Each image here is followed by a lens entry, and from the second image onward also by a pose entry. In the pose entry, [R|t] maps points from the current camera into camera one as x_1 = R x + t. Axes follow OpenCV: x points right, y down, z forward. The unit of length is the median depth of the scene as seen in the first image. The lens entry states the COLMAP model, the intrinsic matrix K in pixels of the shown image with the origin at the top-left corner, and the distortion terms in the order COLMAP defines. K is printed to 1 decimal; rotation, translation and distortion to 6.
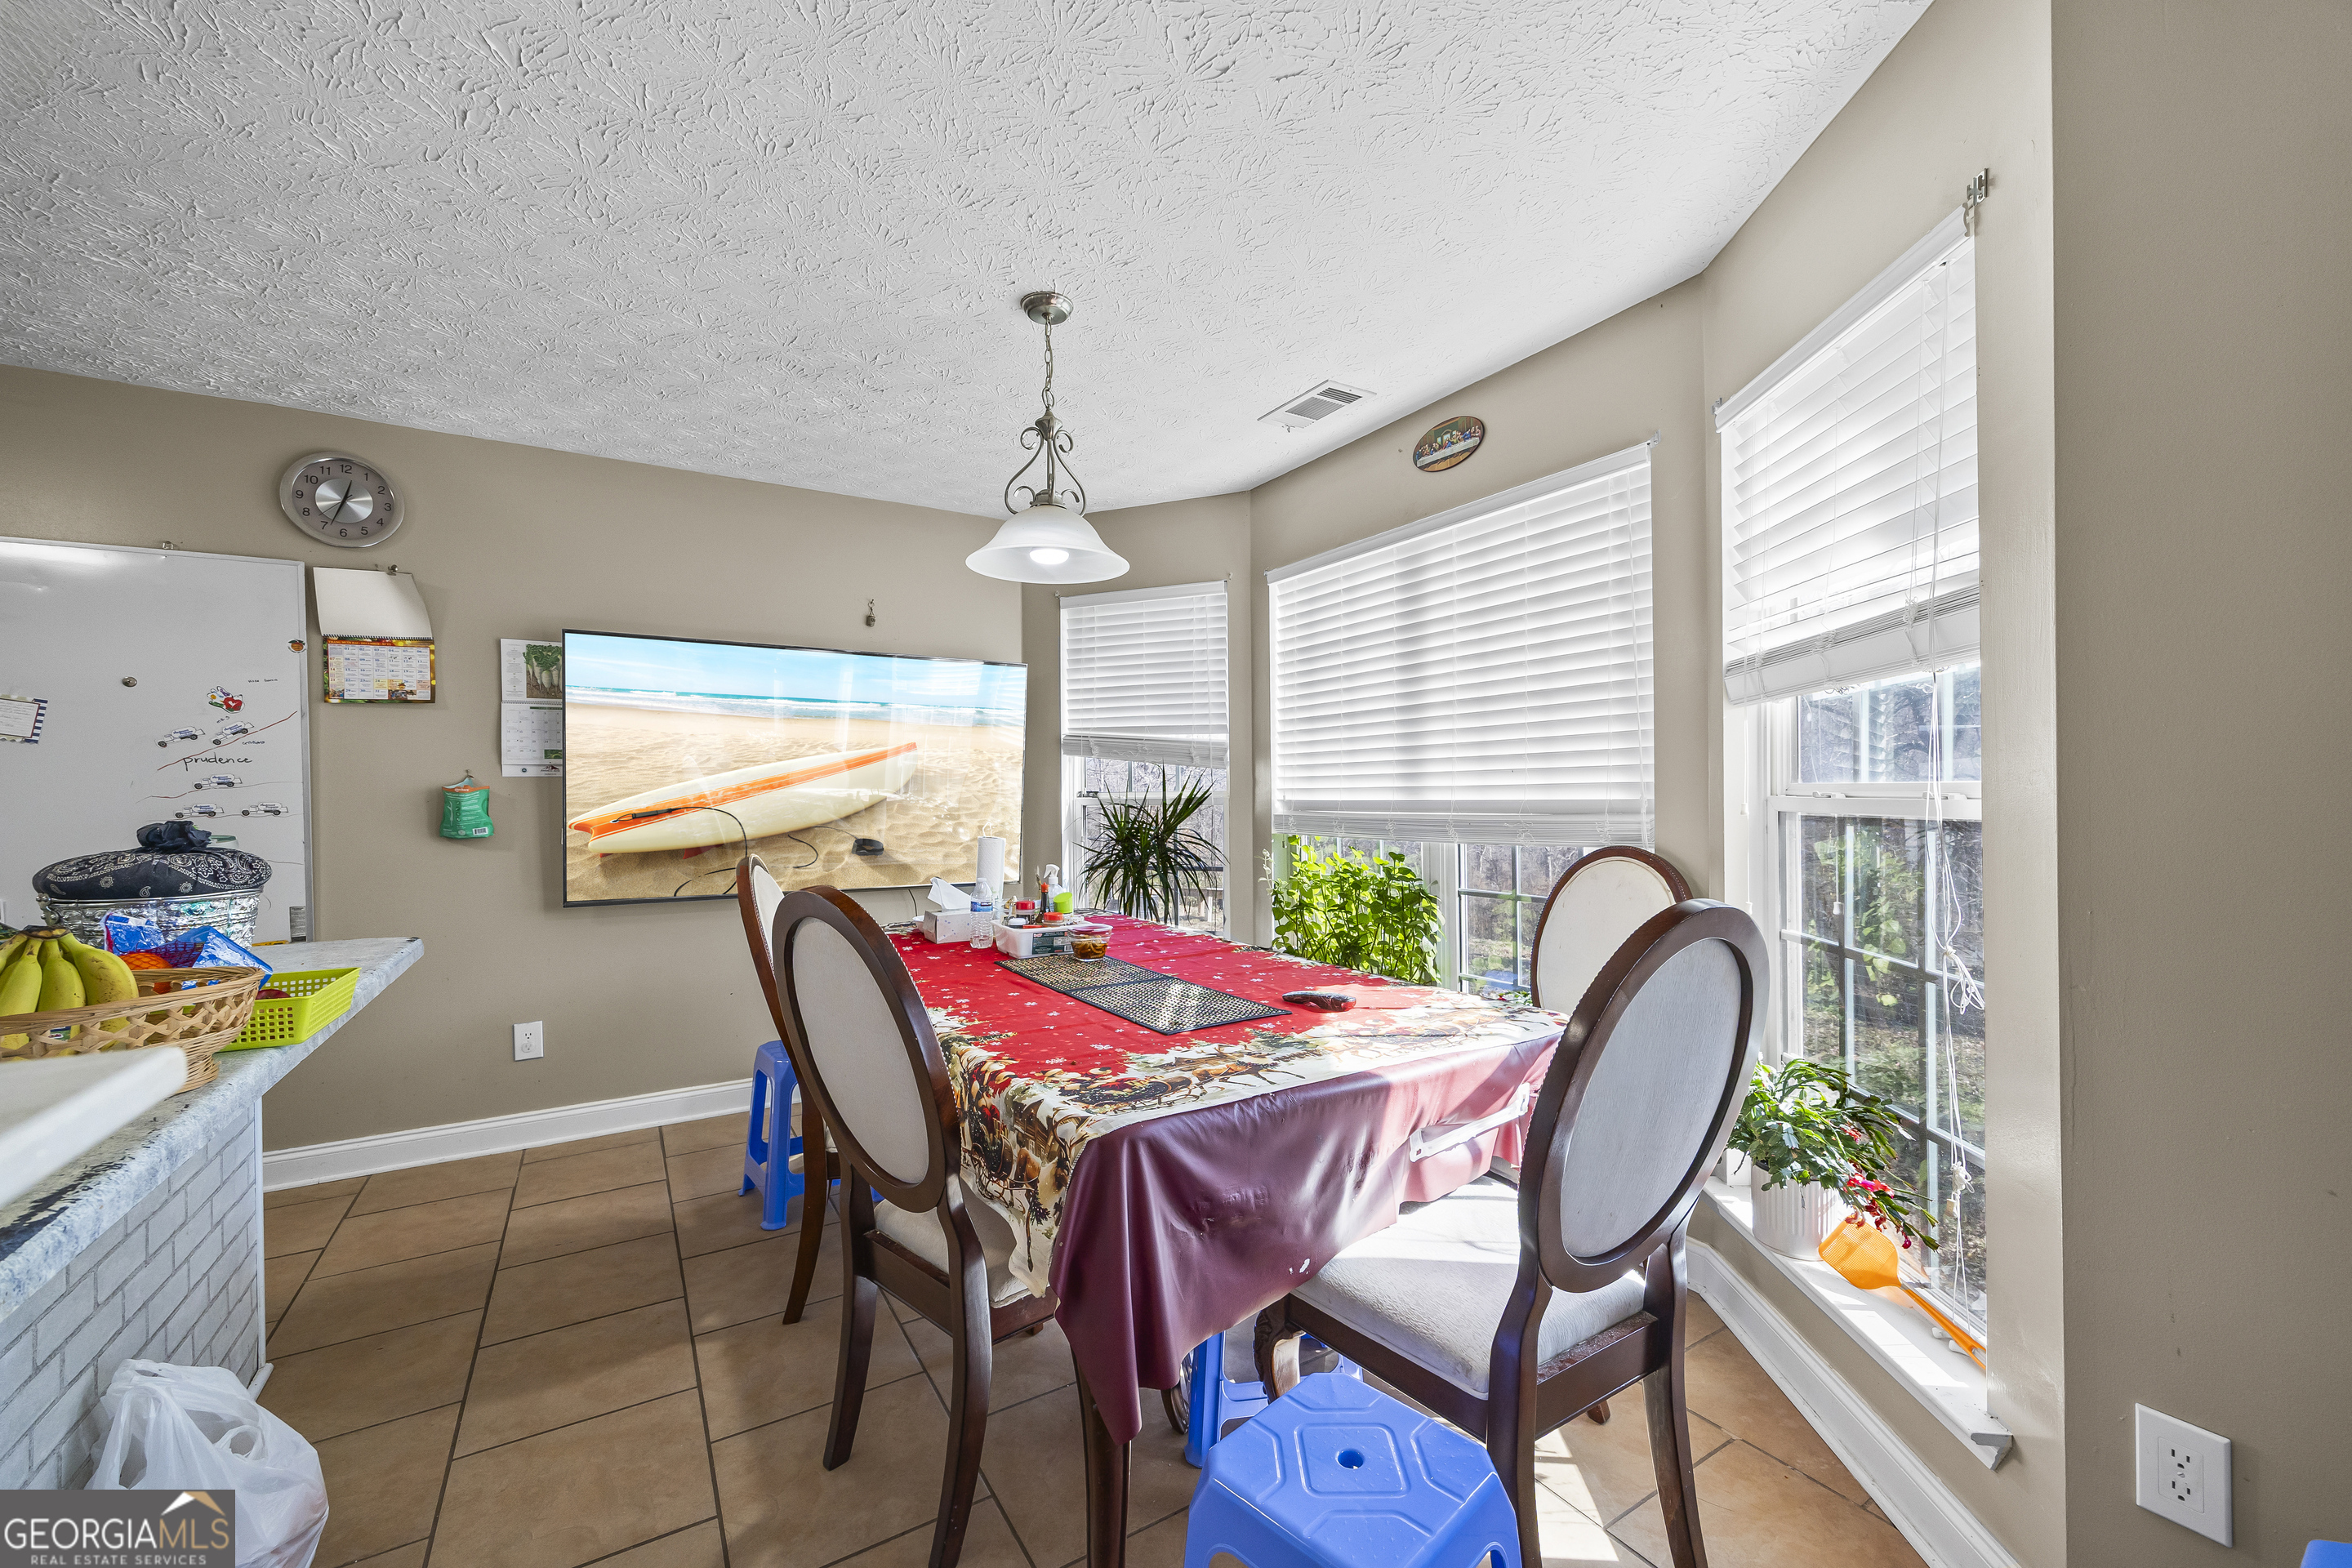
lens RADIAL K [[940.6, 0, 1188.4], [0, 940.6, 796.3], [0, 0, 1]] dist [0.000348, -0.000039]
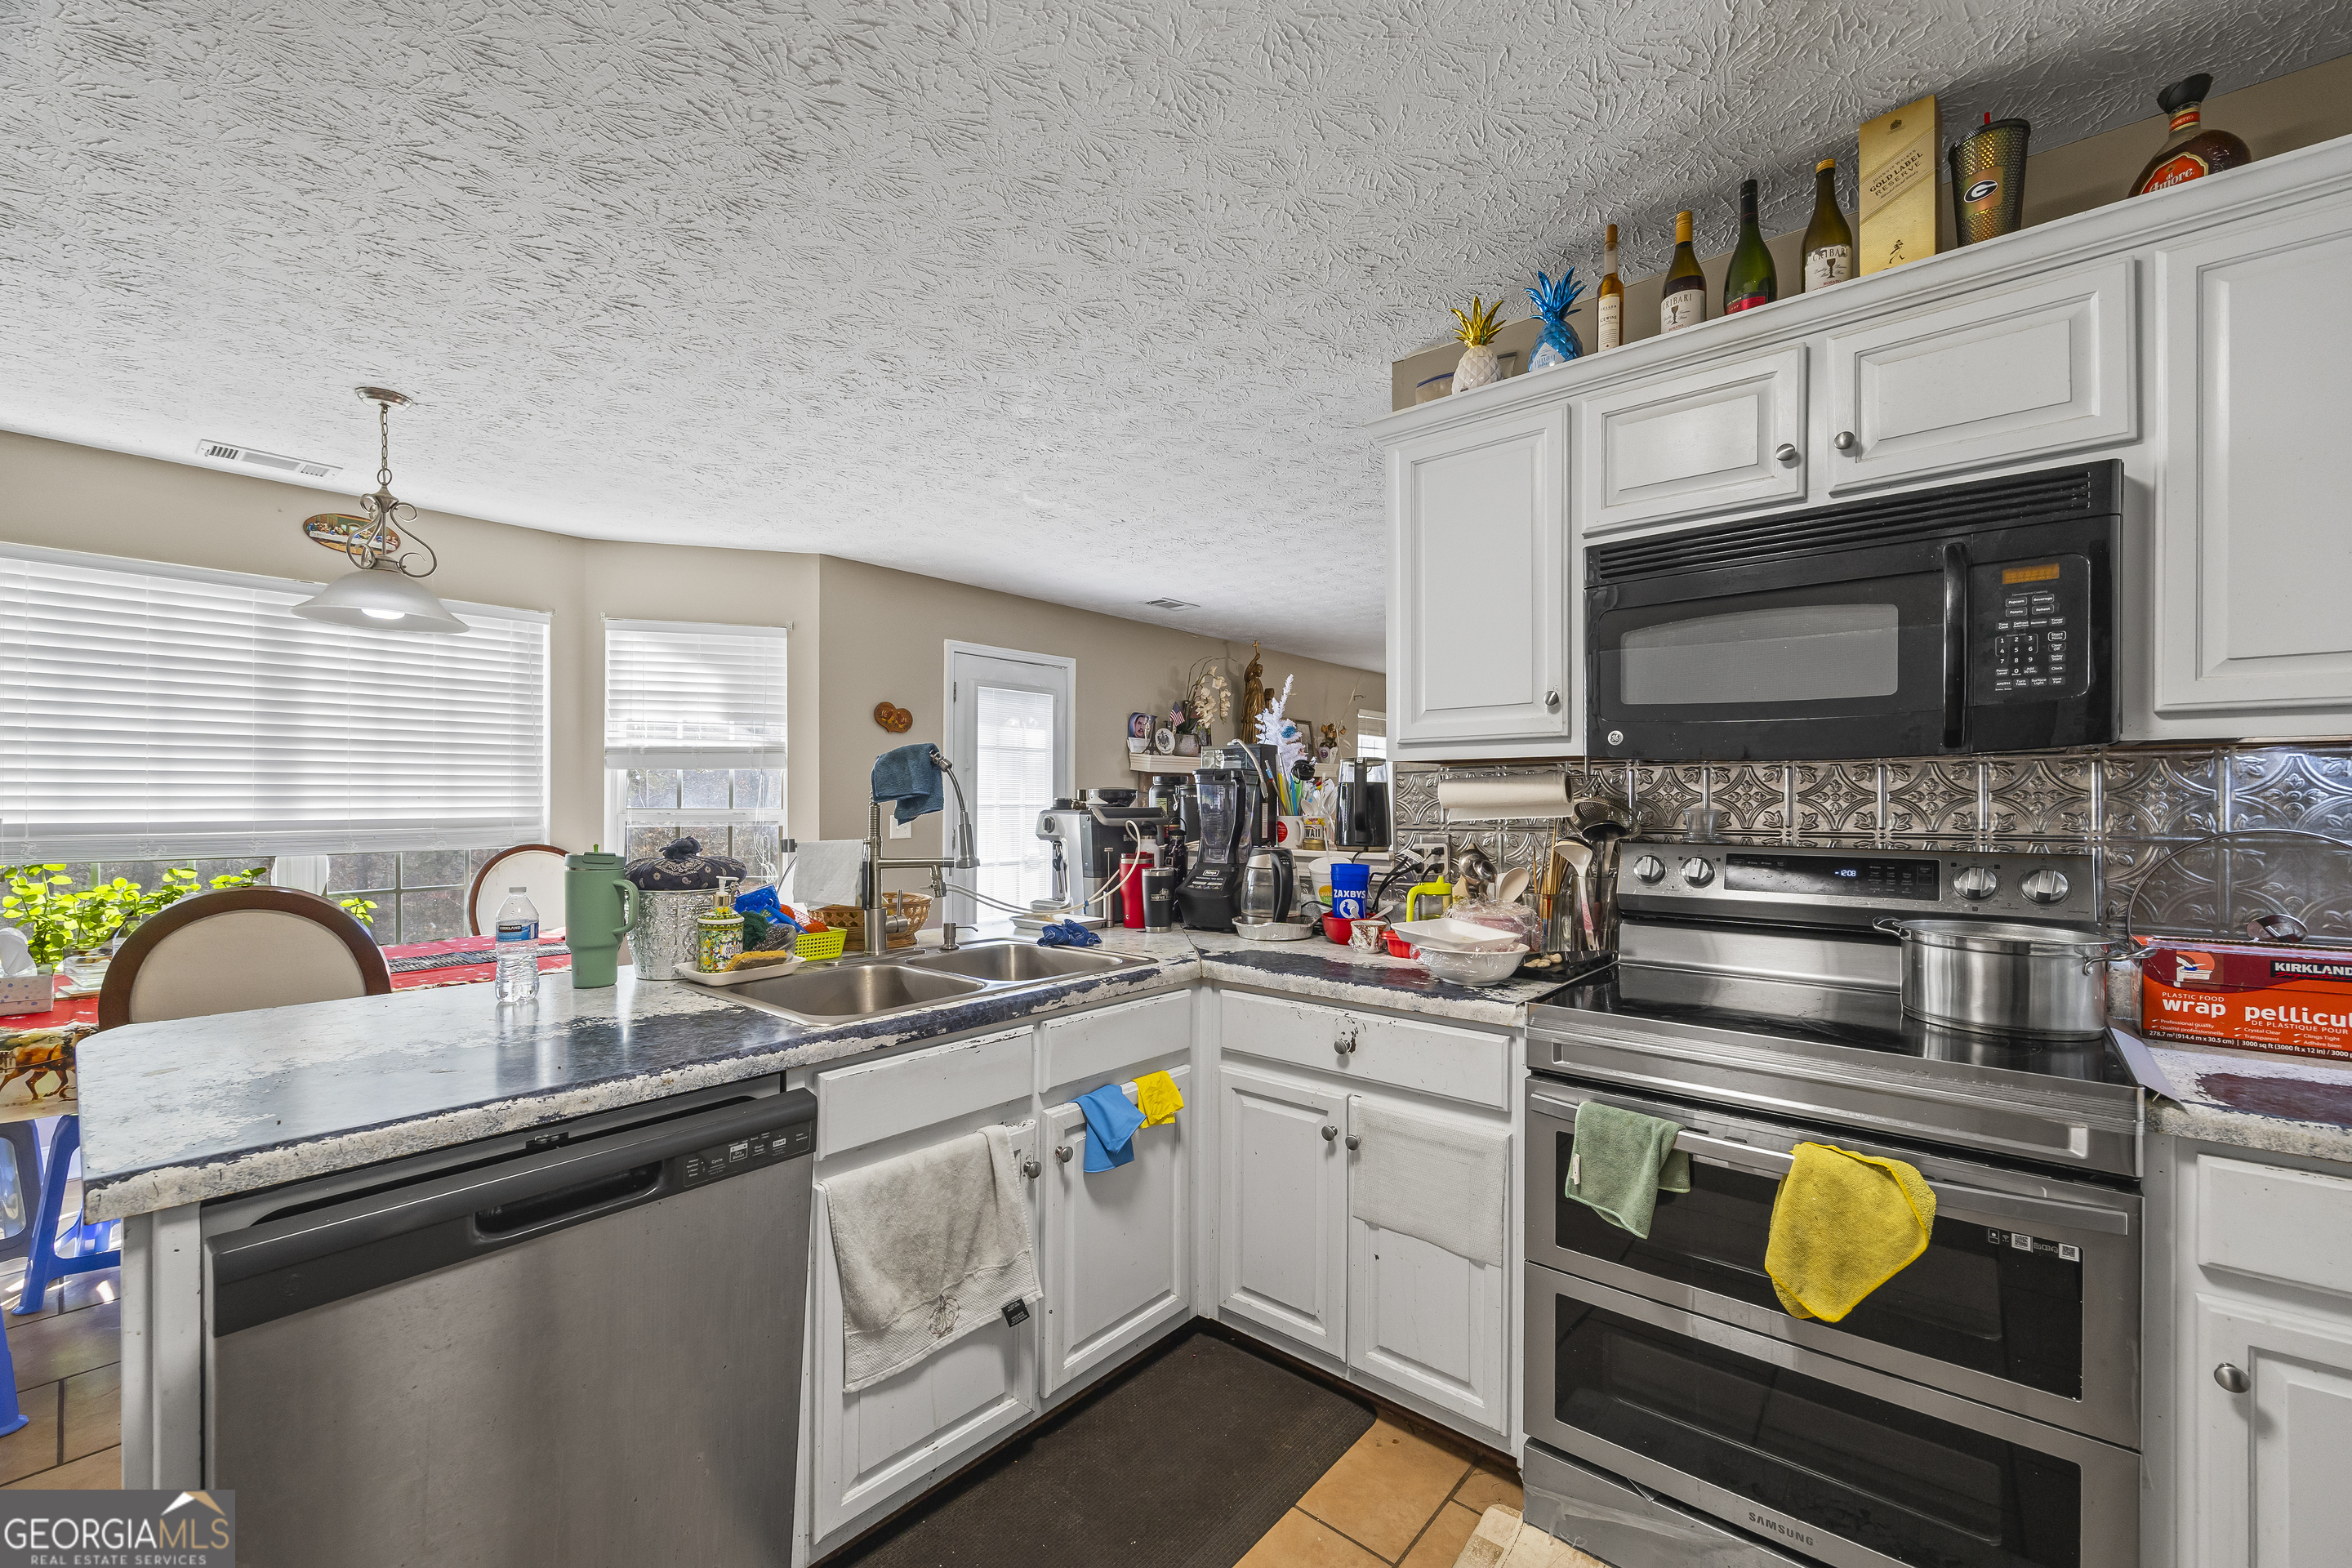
lens RADIAL K [[940.6, 0, 1190.8], [0, 940.6, 798.2], [0, 0, 1]] dist [0.000348, -0.000039]
pose [[-0.300998, 0.007174, 0.953598, -2.052602], [0.000995, 0.999974, -0.007209, -0.023356], [-0.953624, -0.001221, -0.300997, 0.513083]]
